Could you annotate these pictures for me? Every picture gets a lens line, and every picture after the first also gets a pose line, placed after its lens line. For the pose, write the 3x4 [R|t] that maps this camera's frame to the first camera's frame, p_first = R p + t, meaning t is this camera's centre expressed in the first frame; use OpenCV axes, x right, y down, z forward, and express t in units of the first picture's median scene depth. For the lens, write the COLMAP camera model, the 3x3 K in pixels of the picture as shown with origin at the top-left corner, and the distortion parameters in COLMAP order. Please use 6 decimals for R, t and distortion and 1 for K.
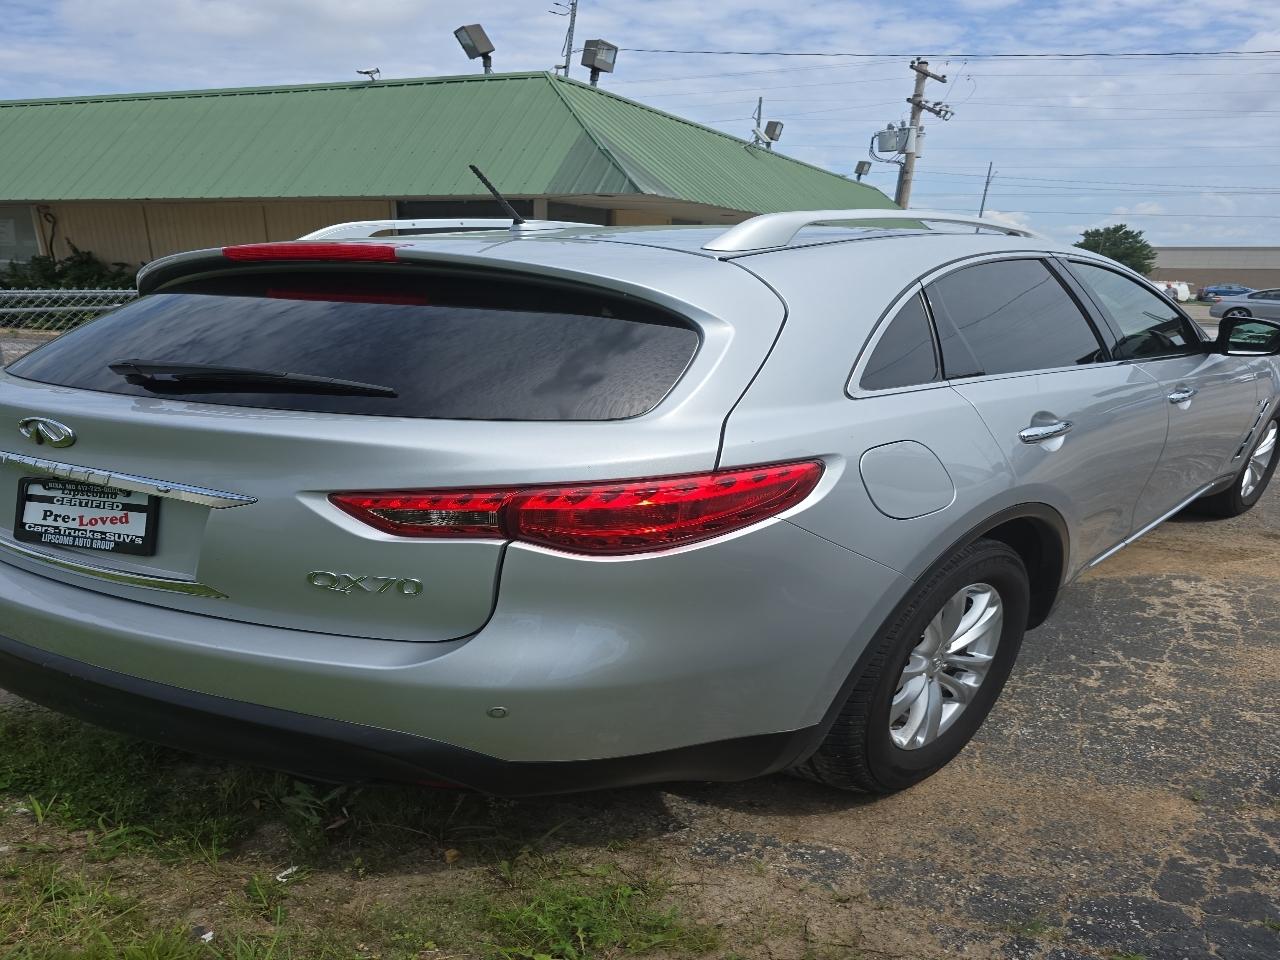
lens RADIAL K [[1154.8, 0, 642.6], [0, 1154.8, 559.9], [0, 0, 1]] dist [0.005228, 0.011860]
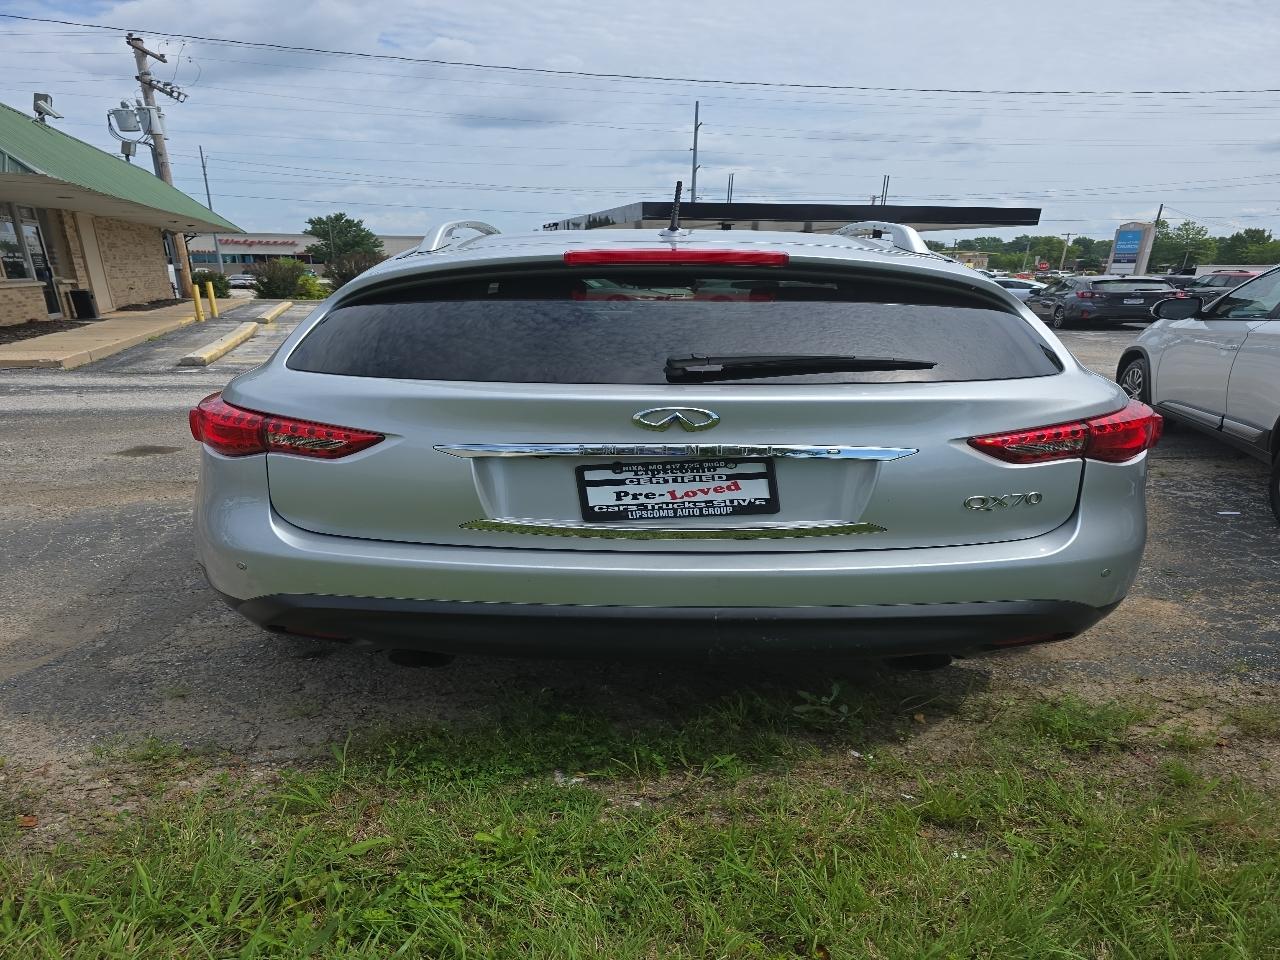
lens RADIAL K [[1163.6, 0, 635.0], [0, 1163.6, 535.1], [0, 0, 1]] dist [0.007048, -0.011170]
pose [[0.818828, -0.131739, 0.558718, -1.023418], [0.137826, 0.989958, 0.031429, -0.031638], [-0.557248, 0.051271, 0.828762, 0.061907]]
